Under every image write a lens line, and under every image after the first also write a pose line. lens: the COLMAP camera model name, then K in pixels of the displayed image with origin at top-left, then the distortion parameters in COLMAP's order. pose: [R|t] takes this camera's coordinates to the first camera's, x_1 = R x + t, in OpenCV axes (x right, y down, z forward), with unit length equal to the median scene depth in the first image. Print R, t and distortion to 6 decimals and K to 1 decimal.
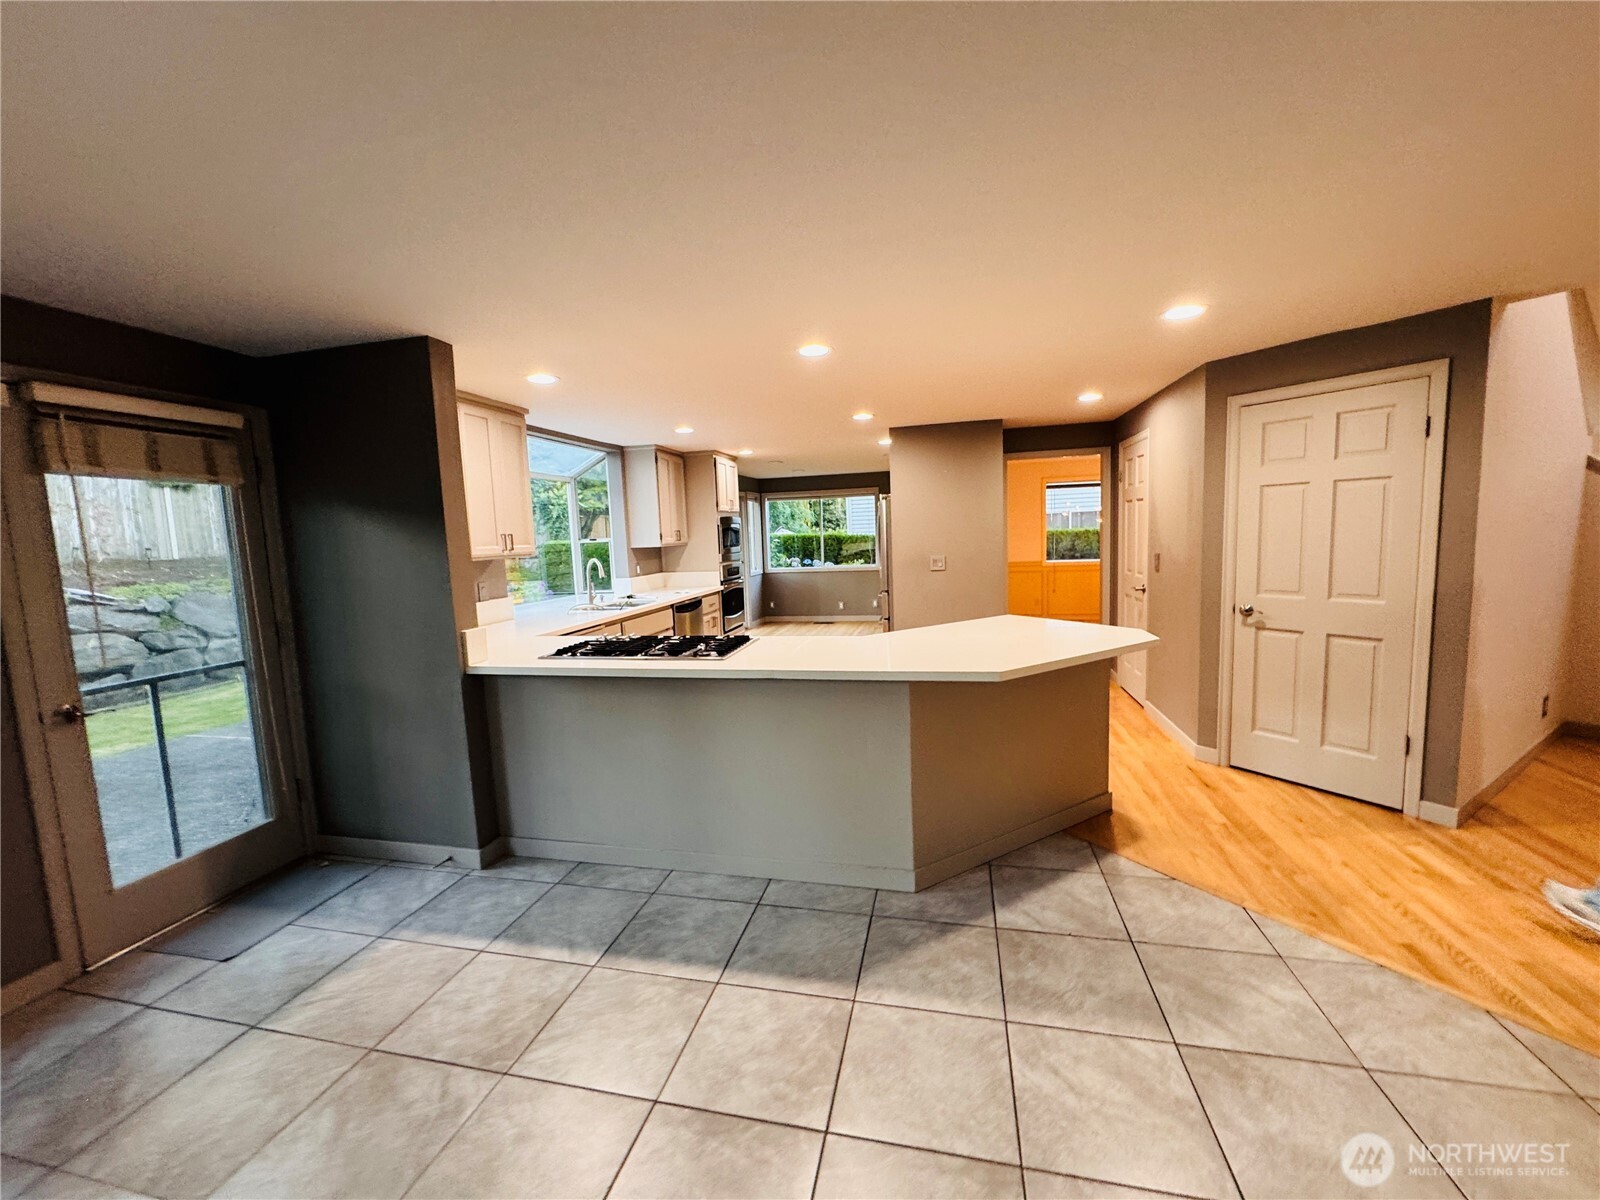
lens RADIAL K [[641.6, 0, 799.3], [0, 641.6, 604.0], [0, 0, 1]] dist [-0.008188, 0.000418]
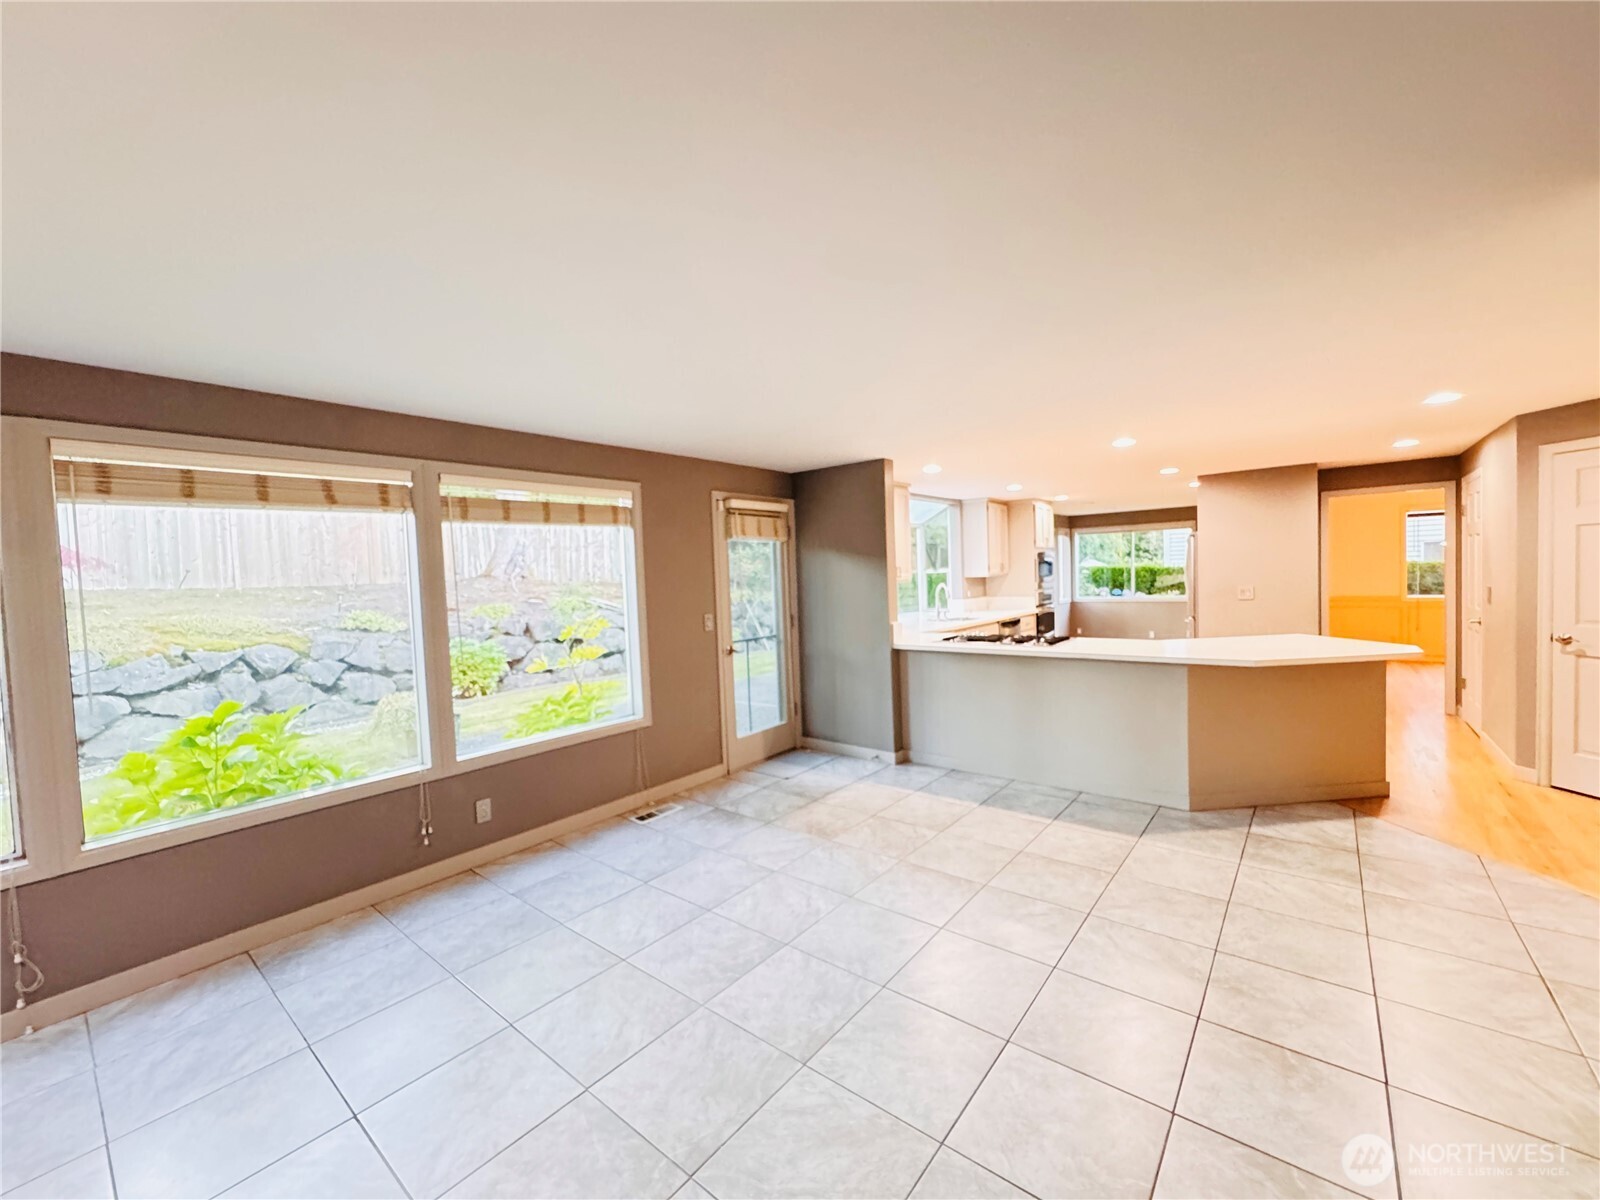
lens RADIAL K [[641.6, 0, 799.3], [0, 641.6, 599.1], [0, 0, 1]] dist [-0.008188, 0.000418]
pose [[0.900656, 0.024685, -0.433830, -0.001485], [-0.048094, 0.997914, -0.043065, 0.062731], [0.431862, 0.059652, 0.899965, -0.649573]]
